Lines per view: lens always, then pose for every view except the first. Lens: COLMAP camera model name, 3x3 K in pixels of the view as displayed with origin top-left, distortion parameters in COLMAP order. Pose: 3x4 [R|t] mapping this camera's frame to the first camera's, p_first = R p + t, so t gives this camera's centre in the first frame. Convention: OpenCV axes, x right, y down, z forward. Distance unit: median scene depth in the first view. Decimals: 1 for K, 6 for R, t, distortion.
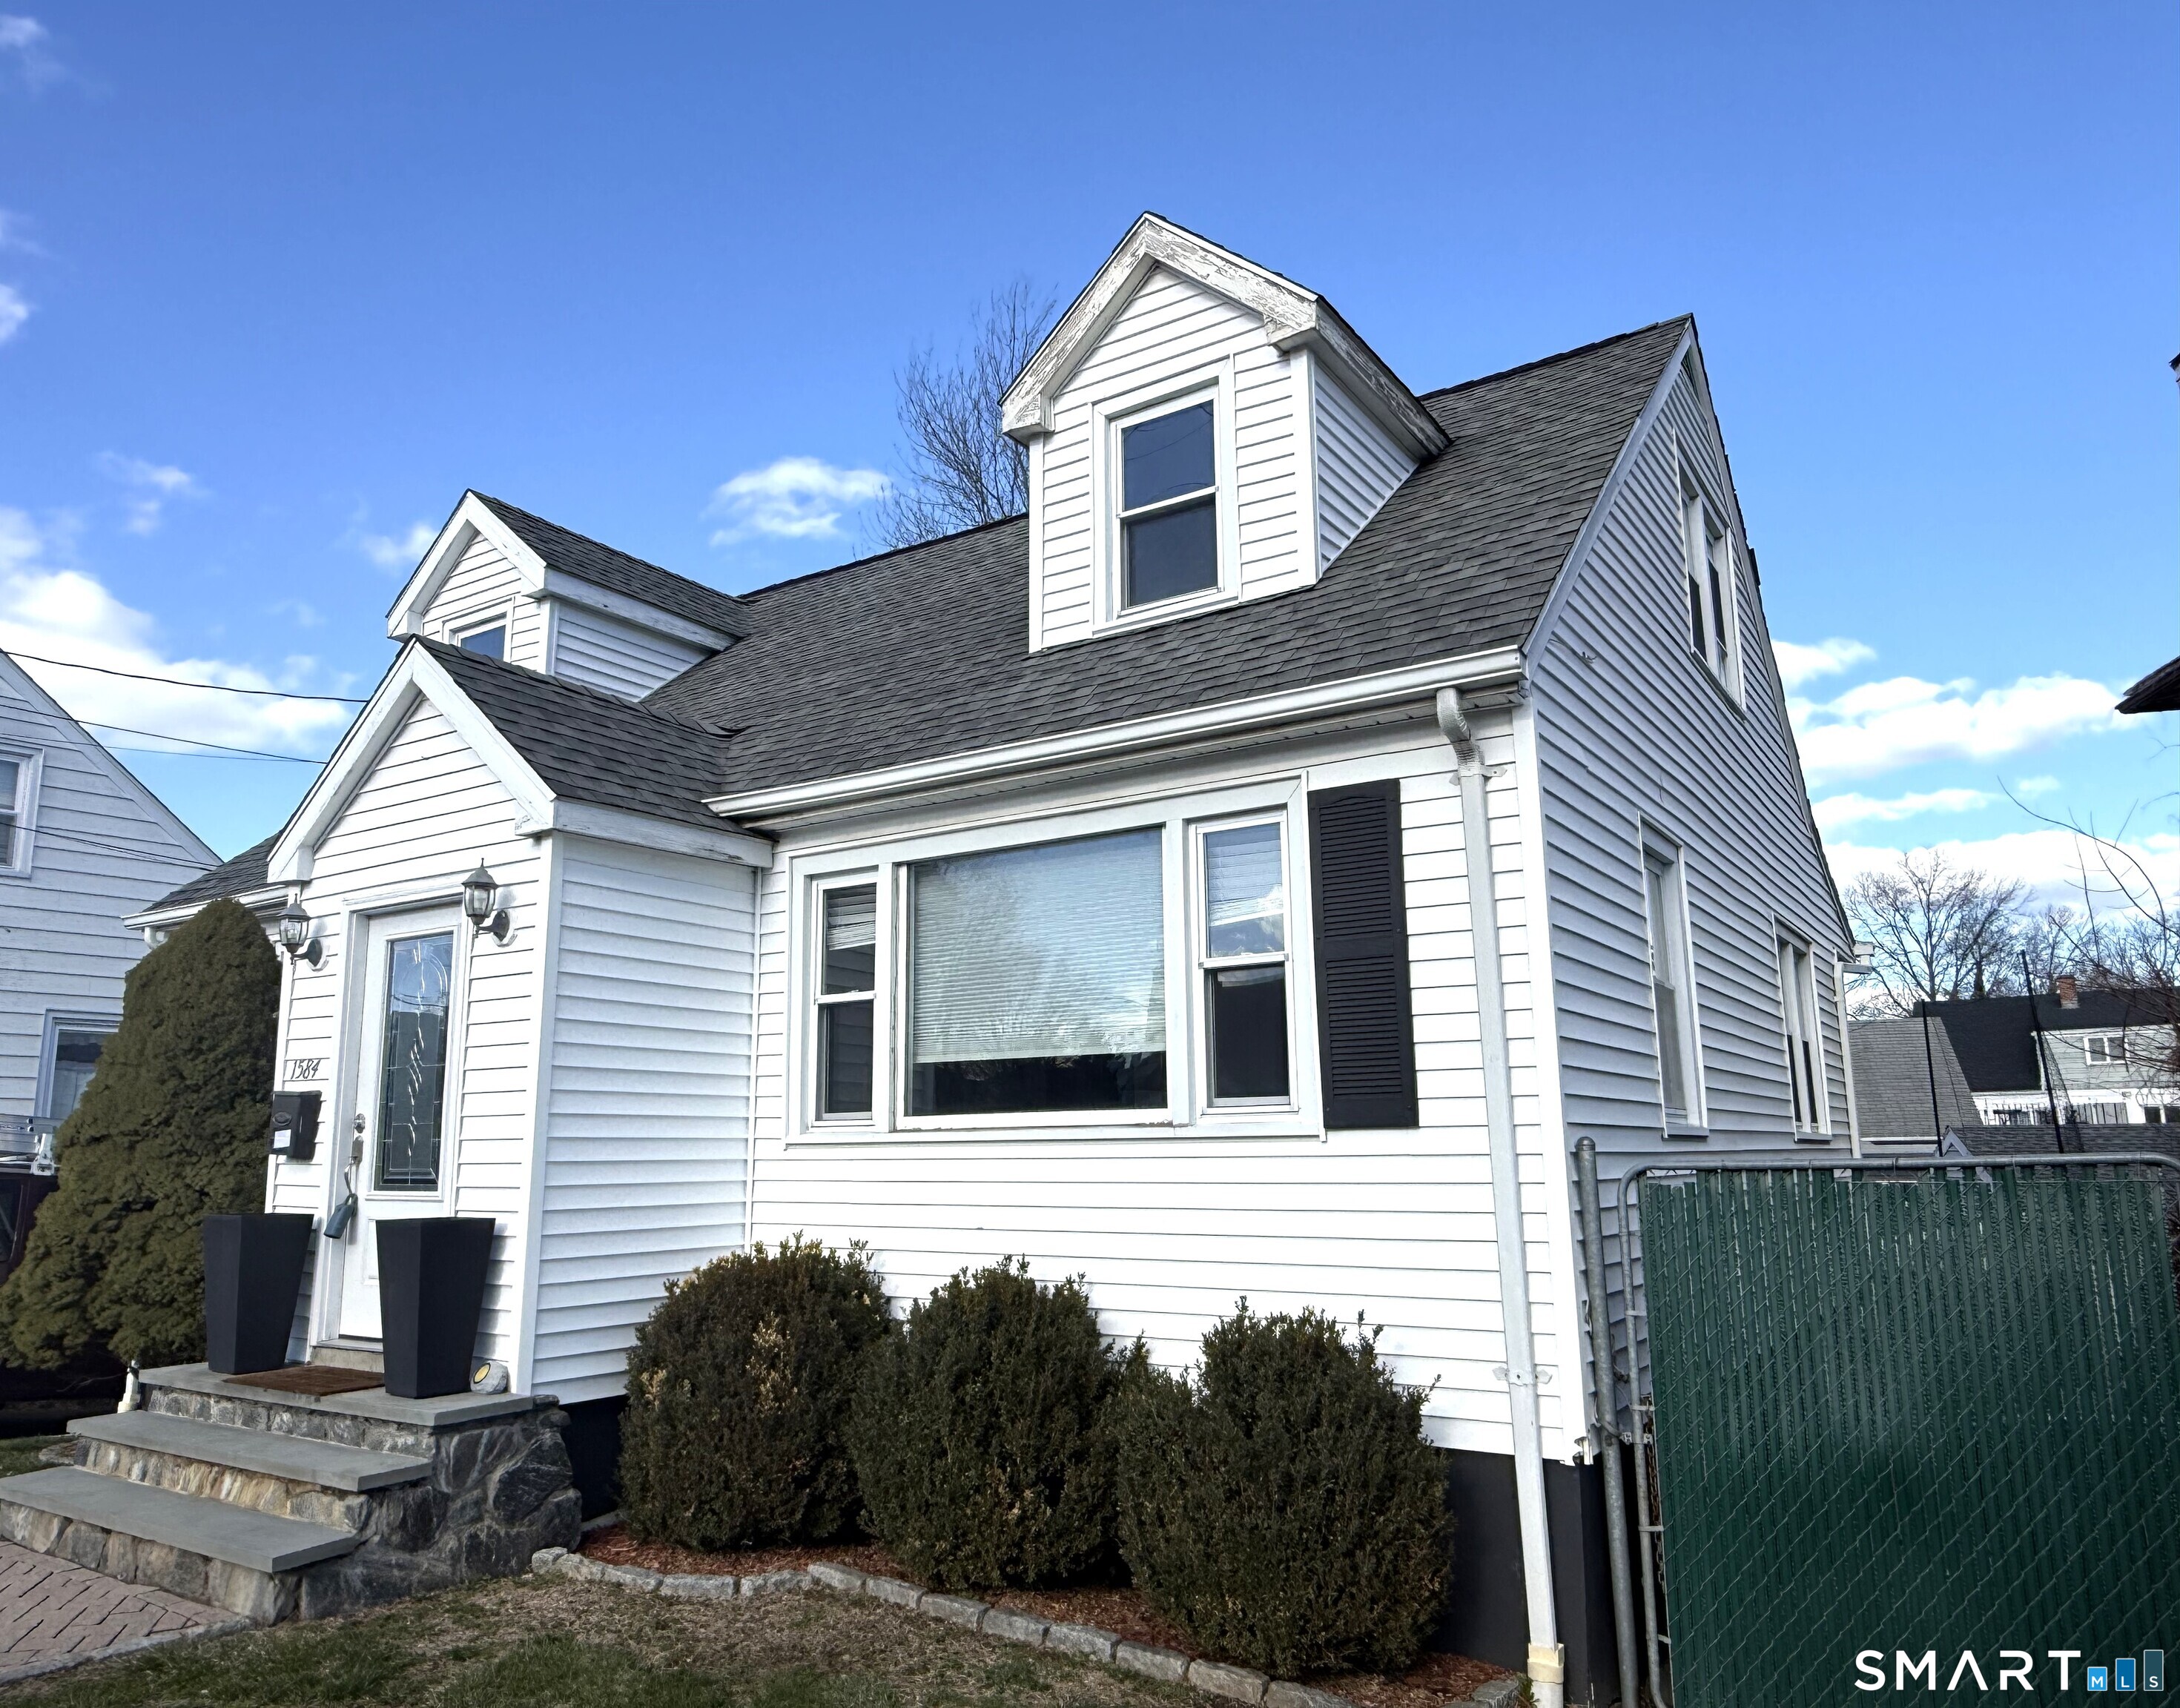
lens RADIAL K [[1490.3, 0, 1087.8], [0, 1490.3, 850.2], [0, 0, 1]] dist [0.040406, -0.008396]
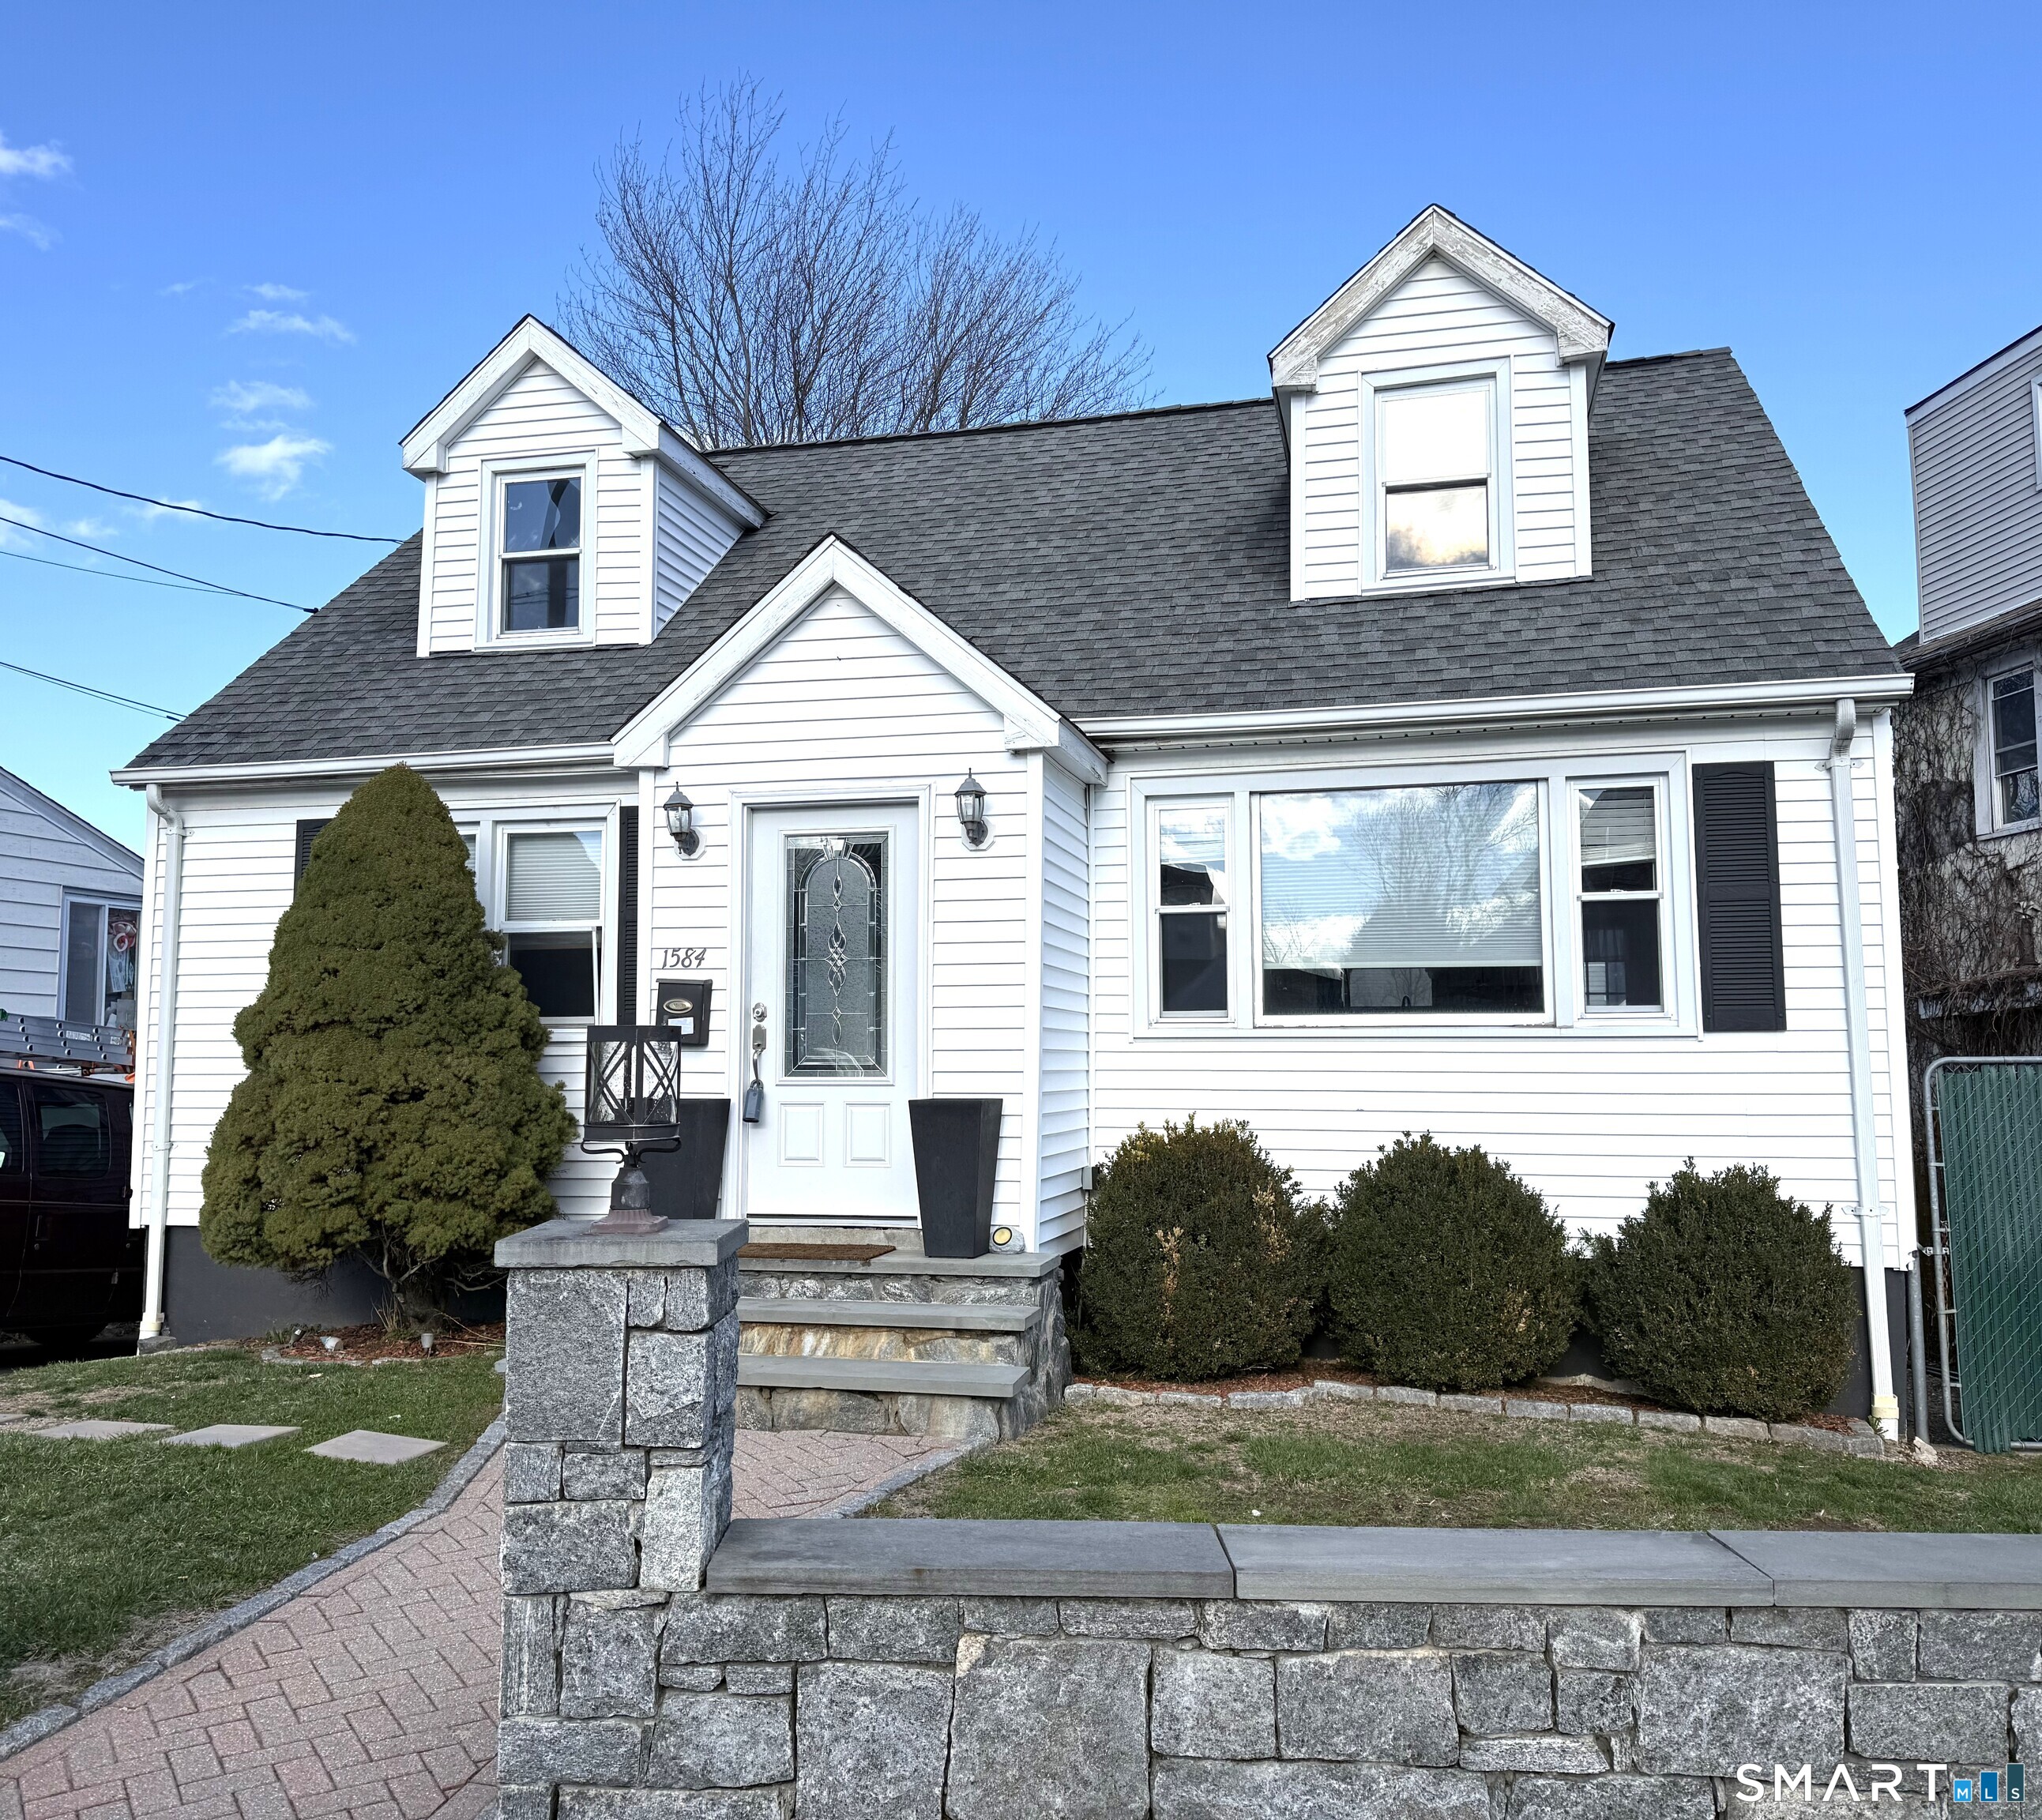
lens RADIAL K [[1674.6, 0, 1020.0], [0, 1674.6, 888.2], [0, 0, 1]] dist [0.107797, -0.037242]
pose [[0.931299, 0.042280, 0.361792, -0.746018], [-0.075498, 0.994077, 0.078172, -0.004399], [-0.356344, -0.100116, 0.928975, -0.112207]]
